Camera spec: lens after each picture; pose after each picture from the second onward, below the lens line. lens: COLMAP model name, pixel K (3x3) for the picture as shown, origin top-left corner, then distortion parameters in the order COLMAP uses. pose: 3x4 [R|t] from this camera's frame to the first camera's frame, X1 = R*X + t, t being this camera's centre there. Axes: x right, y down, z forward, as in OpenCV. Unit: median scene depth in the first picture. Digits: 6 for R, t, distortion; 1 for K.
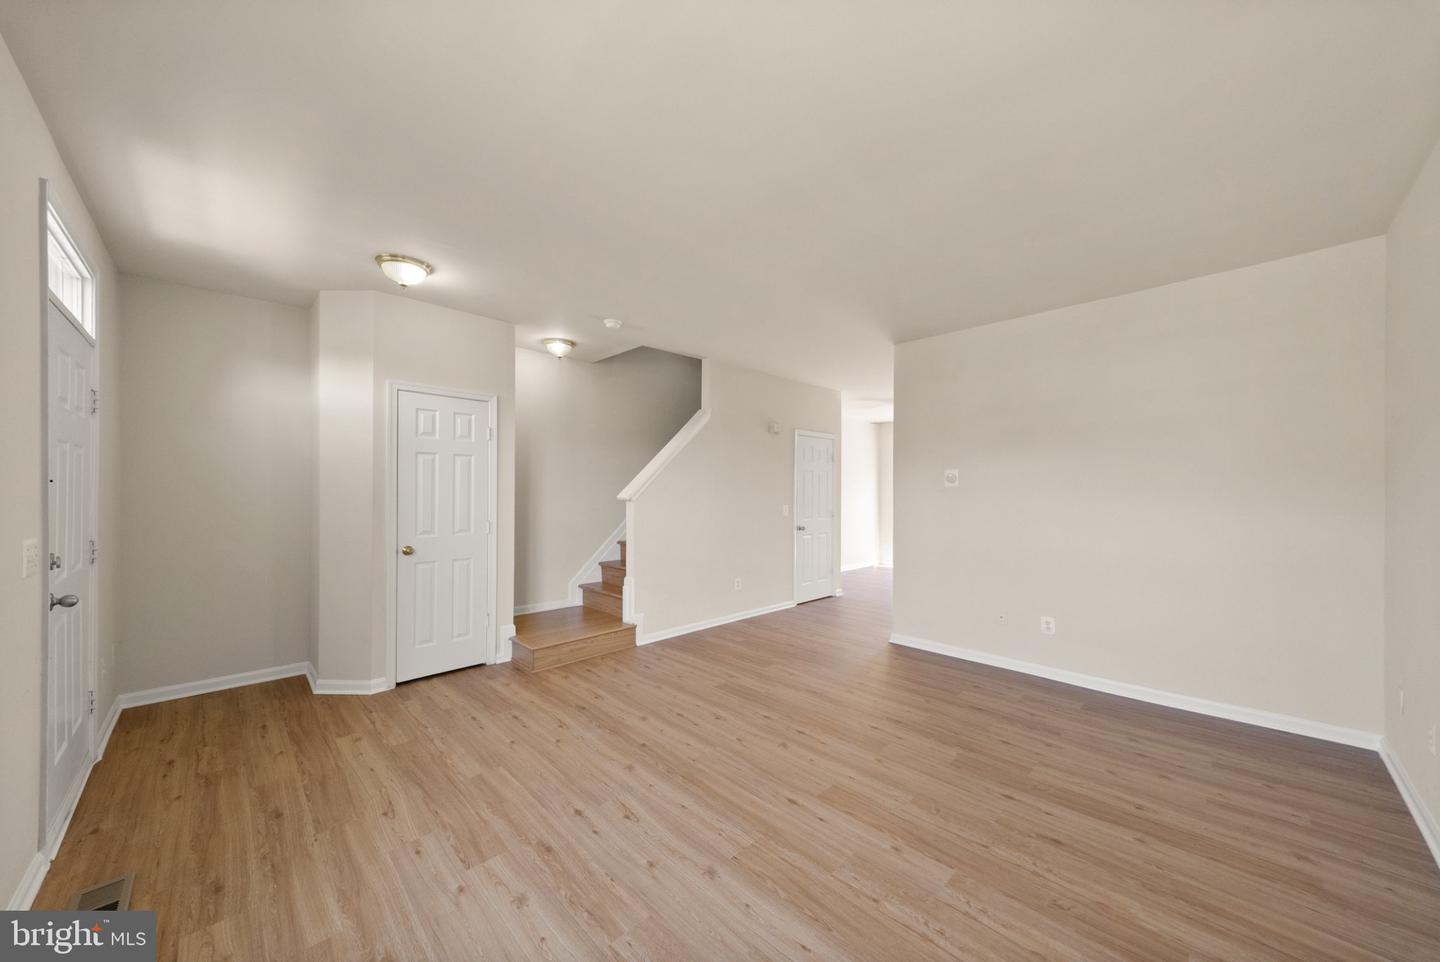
lens RADIAL K [[509.9, 0, 723.3], [0, 509.9, 481.9], [0, 0, 1]] dist [0.009973, -0.003993]
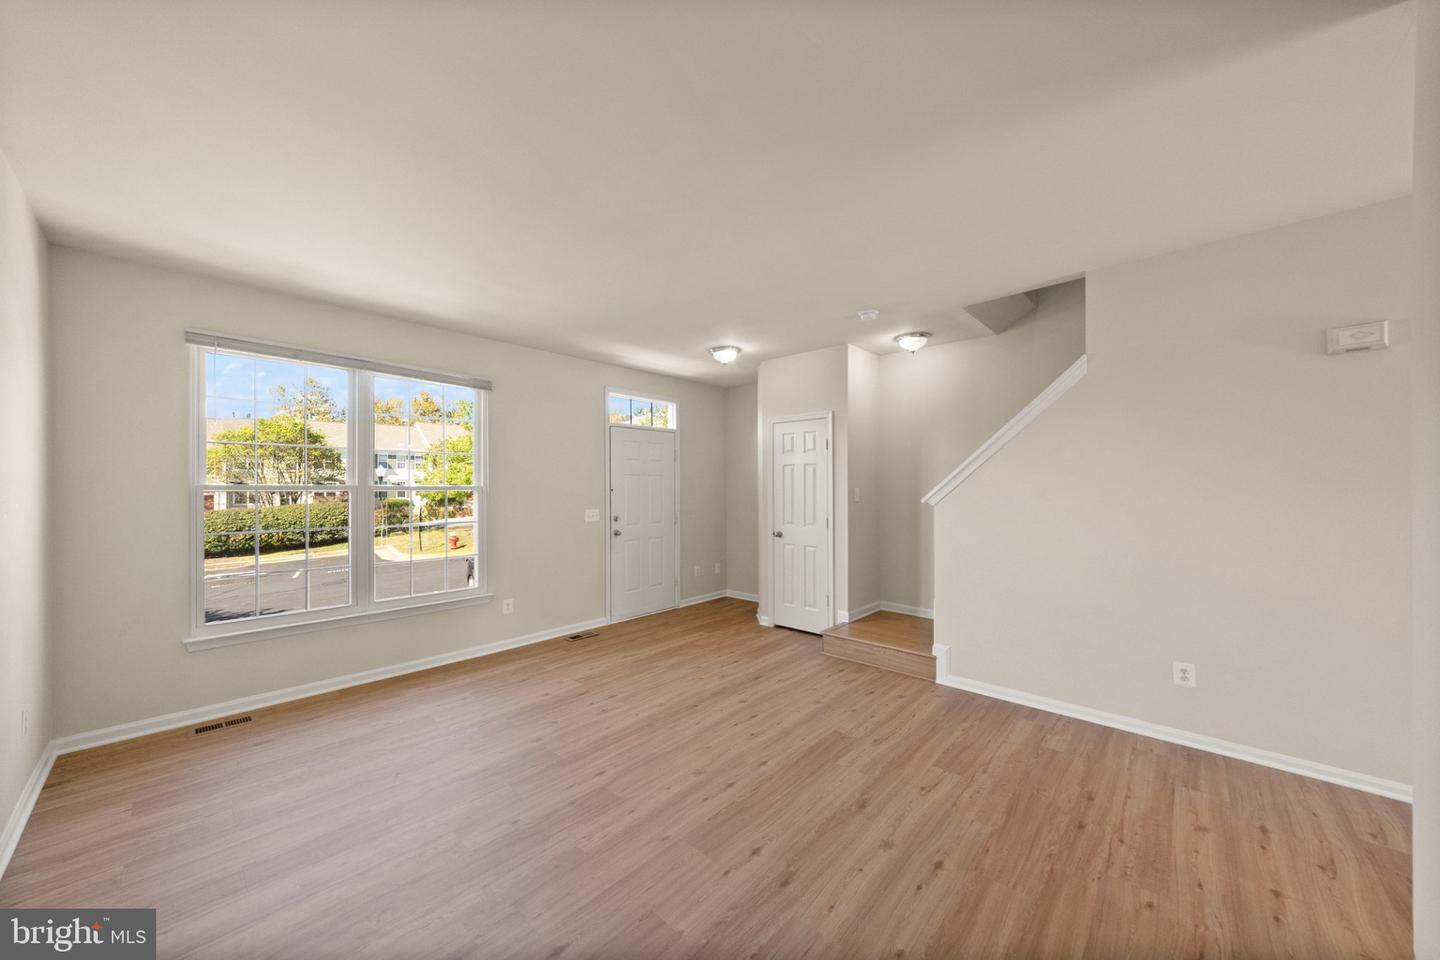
lens RADIAL K [[509.9, 0, 706.8], [0, 509.9, 480.9], [0, 0, 1]] dist [0.009973, -0.003993]
pose [[0.031062, -0.016745, -0.999377, 1.049324], [0.020116, 0.999668, -0.016124, 0.005518], [0.999315, -0.019603, 0.031389, 0.996027]]
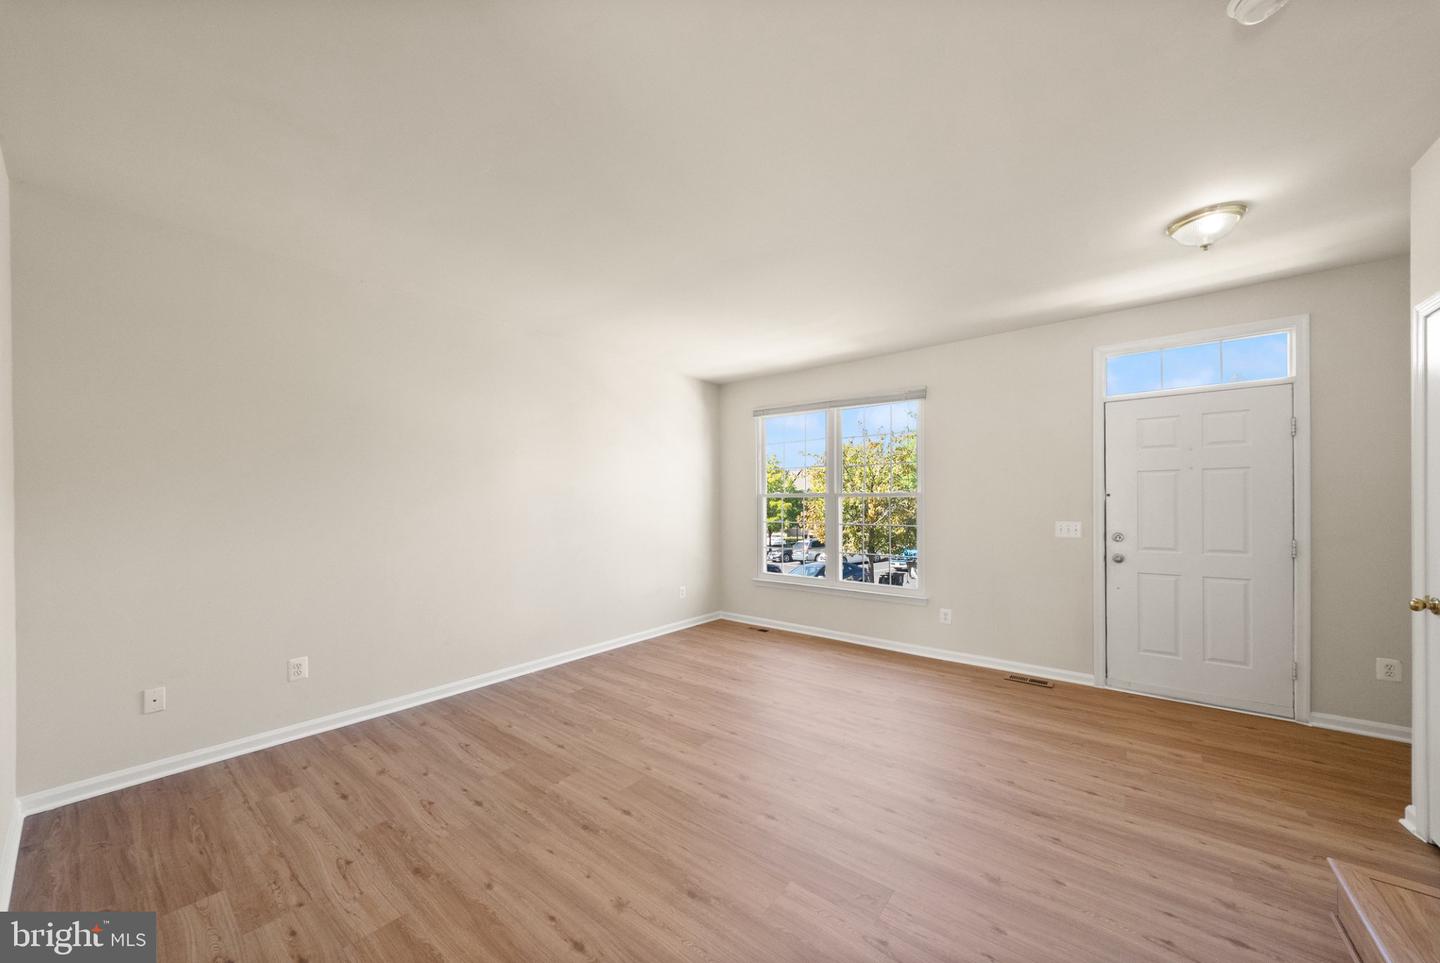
lens RADIAL K [[509.9, 0, 718.7], [0, 509.9, 503.5], [0, 0, 1]] dist [0.009973, -0.003993]
pose [[-0.993288, 0.000415, -0.115666, 0.267624], [0.001859, 0.999922, -0.012378, 0.037048], [0.115652, -0.012510, -0.993211, 1.910089]]
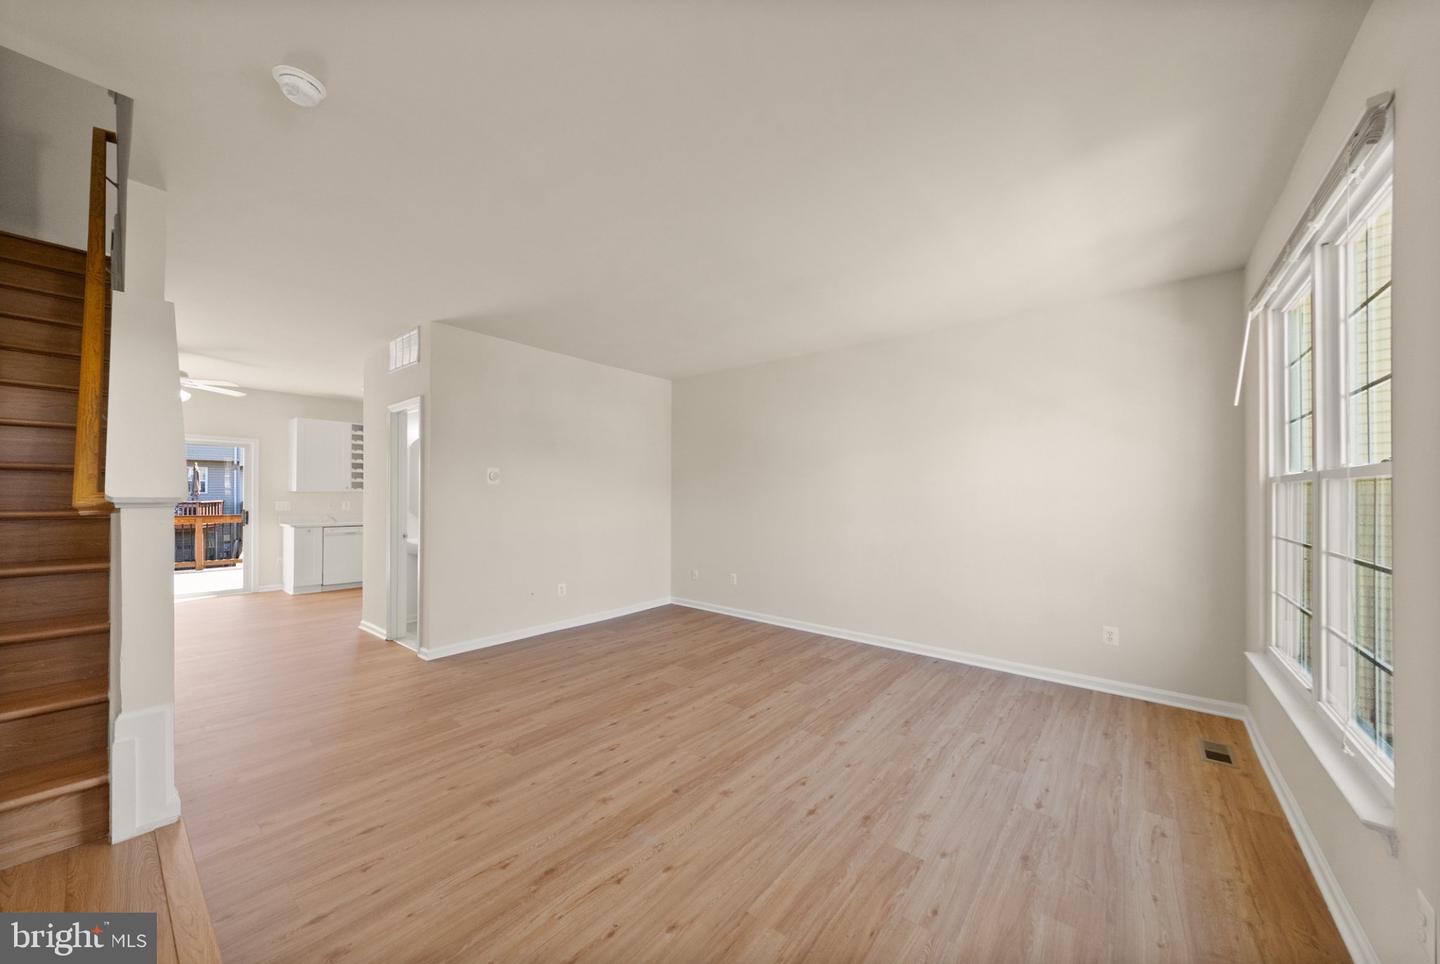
lens RADIAL K [[509.9, 0, 709.9], [0, 509.9, 487.2], [0, 0, 1]] dist [0.009973, -0.003993]
pose [[-0.095620, 0.008382, 0.995383, -0.991132], [-0.023478, 0.999667, -0.010674, 0.028232], [-0.995141, -0.024390, -0.095391, 1.033648]]
